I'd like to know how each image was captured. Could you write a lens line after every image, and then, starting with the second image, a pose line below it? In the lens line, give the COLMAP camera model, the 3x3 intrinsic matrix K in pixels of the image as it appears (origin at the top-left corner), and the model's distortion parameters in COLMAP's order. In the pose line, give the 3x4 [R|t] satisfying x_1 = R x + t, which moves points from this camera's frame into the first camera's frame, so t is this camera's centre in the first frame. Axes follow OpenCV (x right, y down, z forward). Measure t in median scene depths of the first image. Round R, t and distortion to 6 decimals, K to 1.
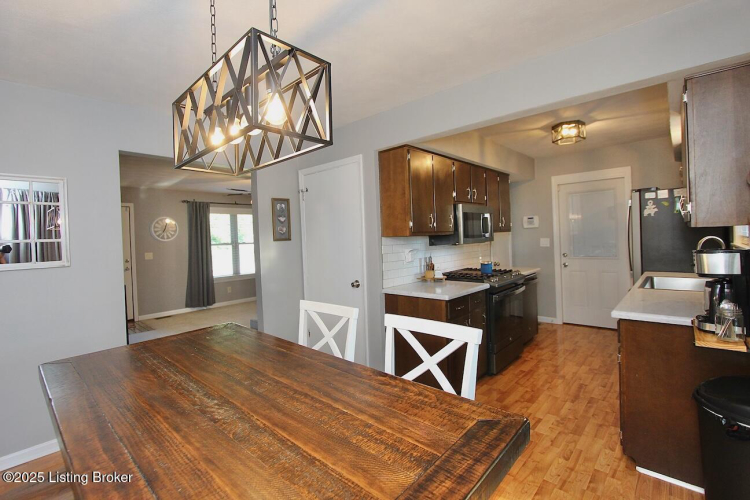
lens RADIAL K [[341.3, 0, 373.8], [0, 341.3, 242.8], [0, 0, 1]] dist [-0.010740, -0.000535]
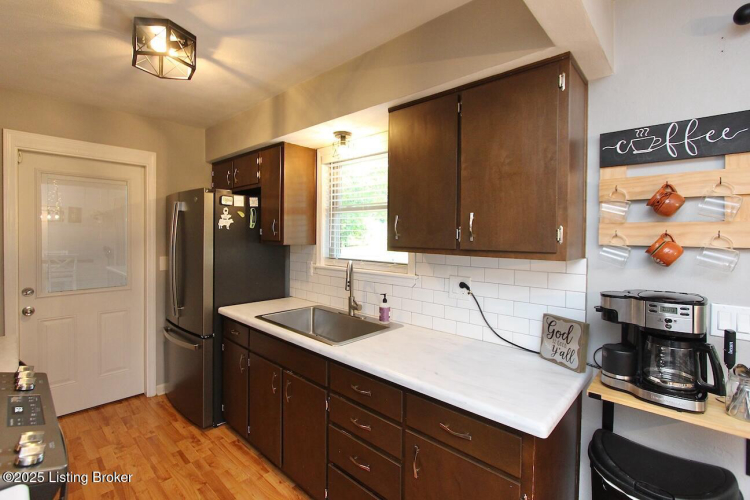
lens RADIAL K [[341.3, 0, 364.0], [0, 341.3, 239.0], [0, 0, 1]] dist [-0.010740, -0.000535]
pose [[0.024583, 0.026933, 0.999335, 0.097011], [0.004377, 0.999625, -0.027048, -0.036044], [-0.999688, 0.005039, 0.024456, 0.677728]]
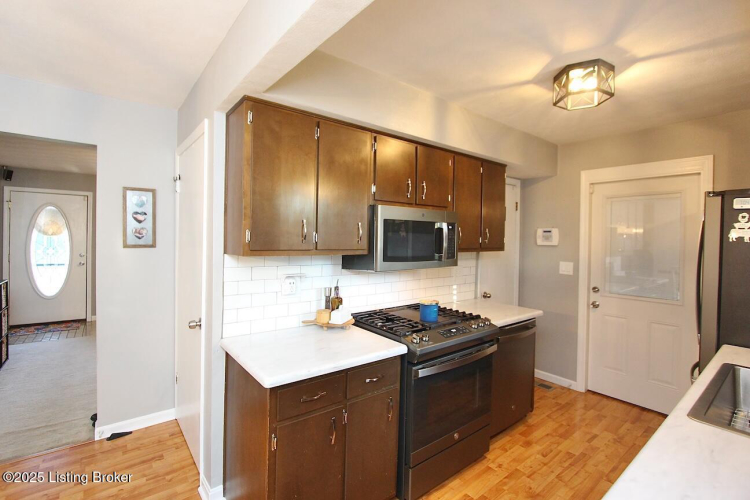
lens RADIAL K [[341.3, 0, 373.7], [0, 341.3, 243.3], [0, 0, 1]] dist [-0.010740, -0.000535]
pose [[0.985272, 0.057126, -0.161168, 0.326198], [-0.056845, 0.998363, 0.006355, -0.046770], [0.161267, 0.002901, 0.986907, 0.378671]]
